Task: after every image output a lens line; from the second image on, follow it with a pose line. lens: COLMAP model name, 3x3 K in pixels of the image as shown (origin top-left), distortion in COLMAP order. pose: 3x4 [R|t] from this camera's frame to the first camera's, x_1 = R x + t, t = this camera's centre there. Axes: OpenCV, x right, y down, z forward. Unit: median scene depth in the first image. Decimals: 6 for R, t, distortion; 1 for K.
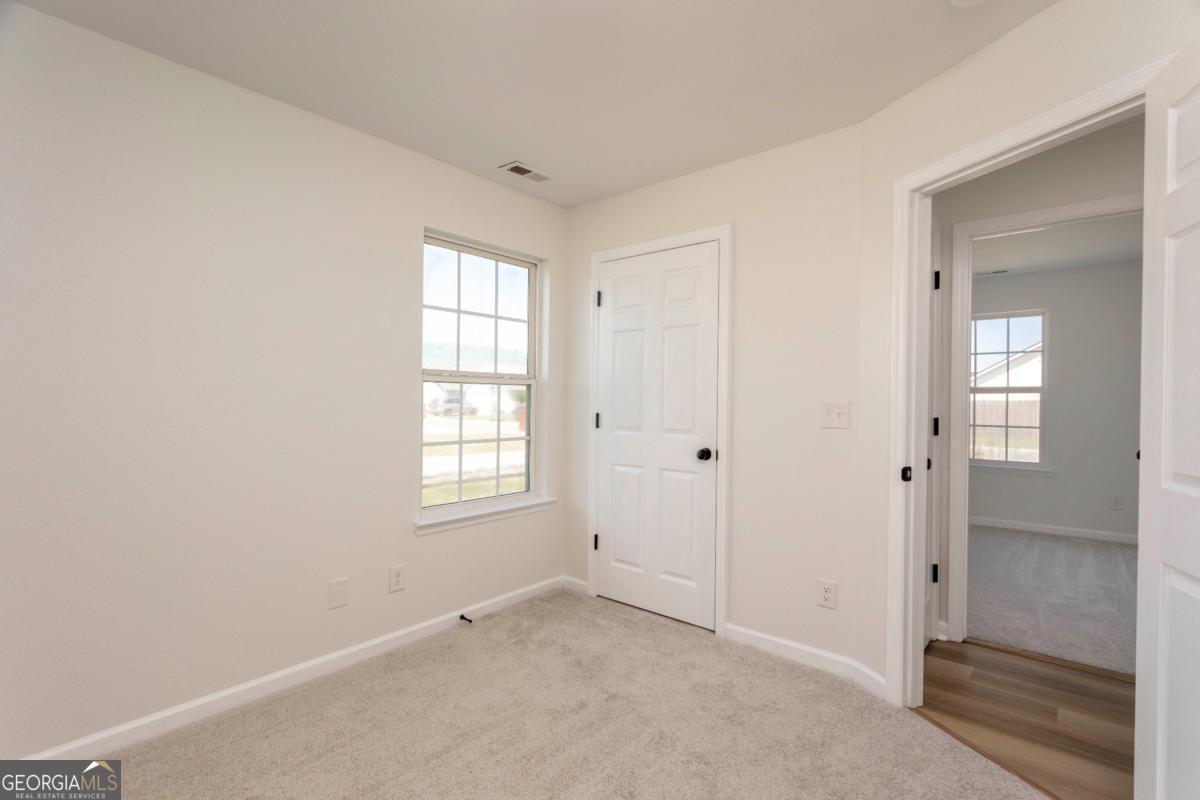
lens RADIAL K [[567.7, 0, 610.7], [0, 567.7, 402.0], [0, 0, 1]] dist [0.016963, -0.000698]
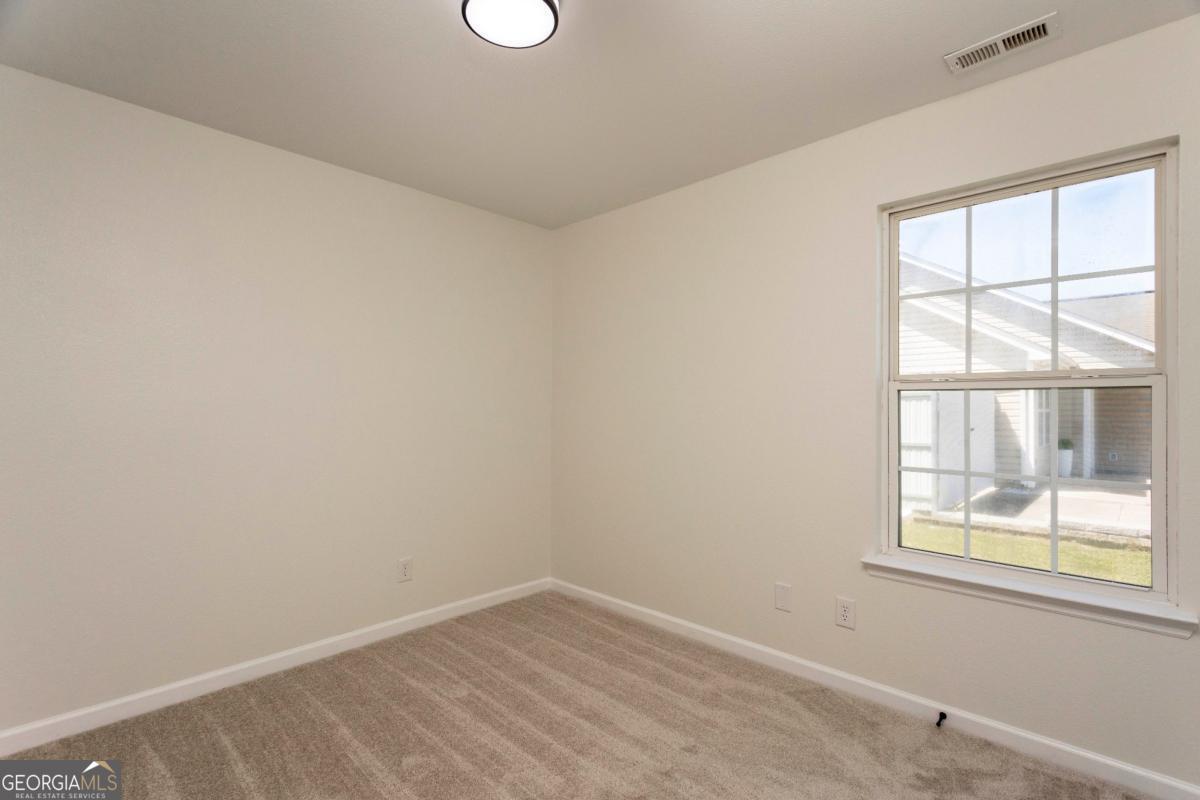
lens RADIAL K [[567.7, 0, 601.1], [0, 567.7, 397.3], [0, 0, 1]] dist [0.016963, -0.000698]
pose [[-0.078286, -0.026303, -0.996584, 0.498192], [-0.007770, 0.999638, -0.025774, -0.002177], [0.996901, 0.005725, -0.078462, 0.615931]]
